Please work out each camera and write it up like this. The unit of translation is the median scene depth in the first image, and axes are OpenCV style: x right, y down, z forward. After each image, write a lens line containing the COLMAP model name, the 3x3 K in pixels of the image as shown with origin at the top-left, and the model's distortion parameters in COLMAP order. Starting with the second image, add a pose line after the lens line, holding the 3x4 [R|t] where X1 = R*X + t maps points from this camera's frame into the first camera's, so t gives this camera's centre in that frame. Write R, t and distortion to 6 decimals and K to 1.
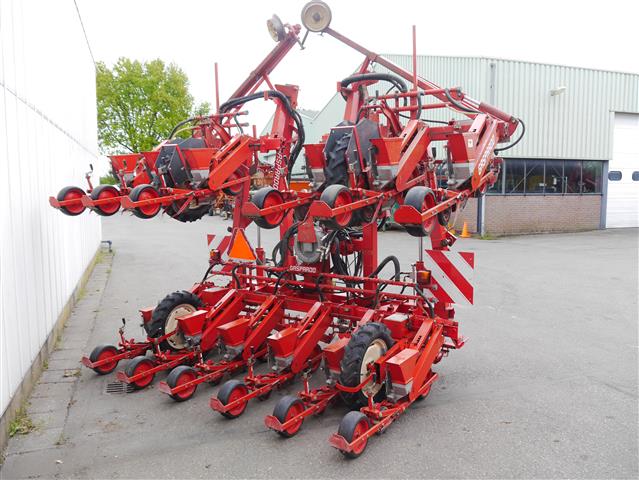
lens RADIAL K [[530.8, 0, 319.5], [0, 530.8, 240.0], [0, 0, 1]] dist [-0.038159, 0.008715]
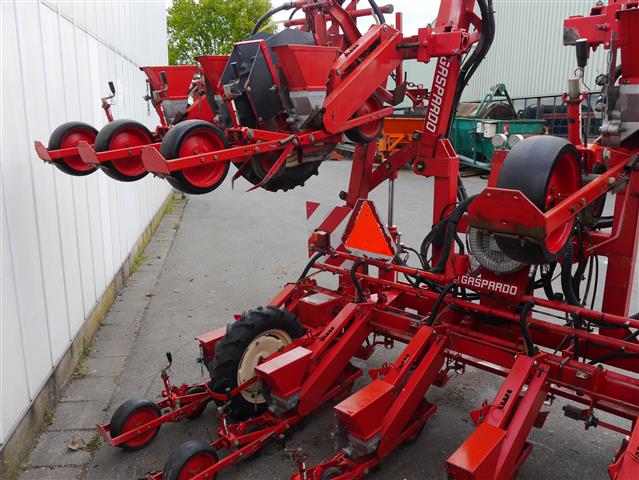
lens RADIAL K [[530.8, 0, 319.5], [0, 530.8, 240.0], [0, 0, 1]] dist [-0.038159, 0.008715]
pose [[0.988664, 0.043792, -0.143617, -0.126302], [-0.026806, 0.992635, 0.118144, -0.048865], [0.147733, -0.112955, 0.982556, 0.458818]]
